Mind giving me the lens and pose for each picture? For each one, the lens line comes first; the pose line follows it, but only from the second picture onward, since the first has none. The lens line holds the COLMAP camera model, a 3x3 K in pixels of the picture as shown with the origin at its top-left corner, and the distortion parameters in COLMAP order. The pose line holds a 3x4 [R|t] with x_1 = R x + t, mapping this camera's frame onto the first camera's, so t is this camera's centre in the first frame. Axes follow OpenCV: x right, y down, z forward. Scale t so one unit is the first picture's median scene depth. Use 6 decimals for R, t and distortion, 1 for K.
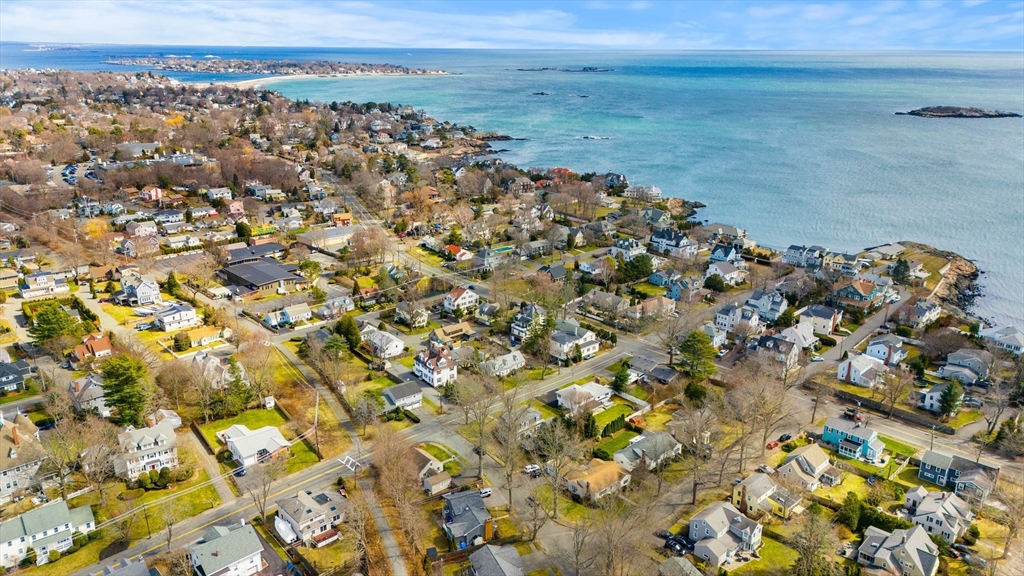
lens RADIAL K [[693.7, 0, 514.7], [0, 693.7, 288.9], [0, 0, 1]] dist [0.013023, 0.000951]
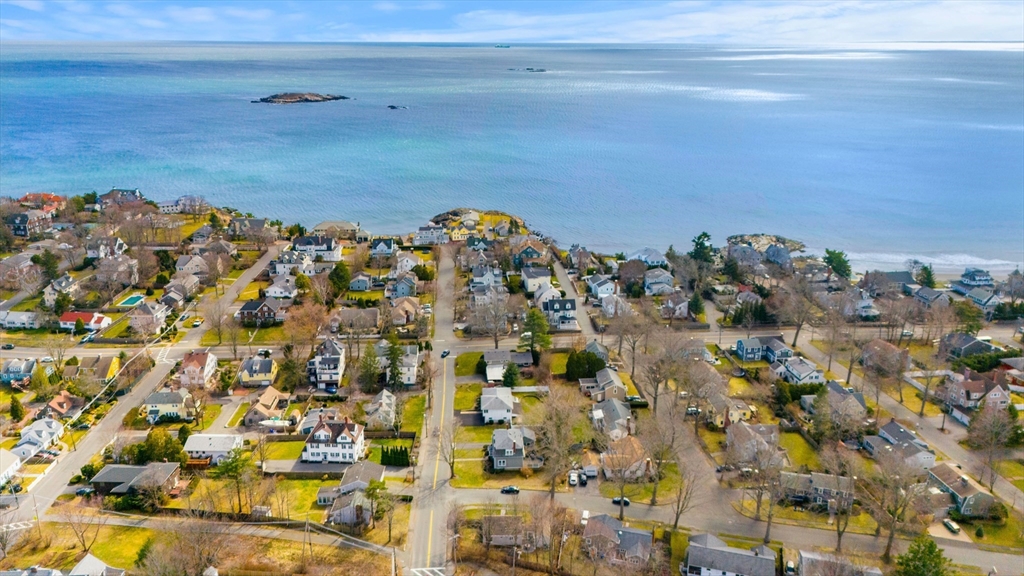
lens RADIAL K [[693.7, 0, 514.0], [0, 693.7, 286.5], [0, 0, 1]] dist [0.013023, 0.000951]
pose [[0.658268, -0.247110, 0.711070, -0.312236], [0.240745, 0.964085, 0.112169, -0.062572], [-0.713250, 0.097349, 0.694116, 0.166648]]
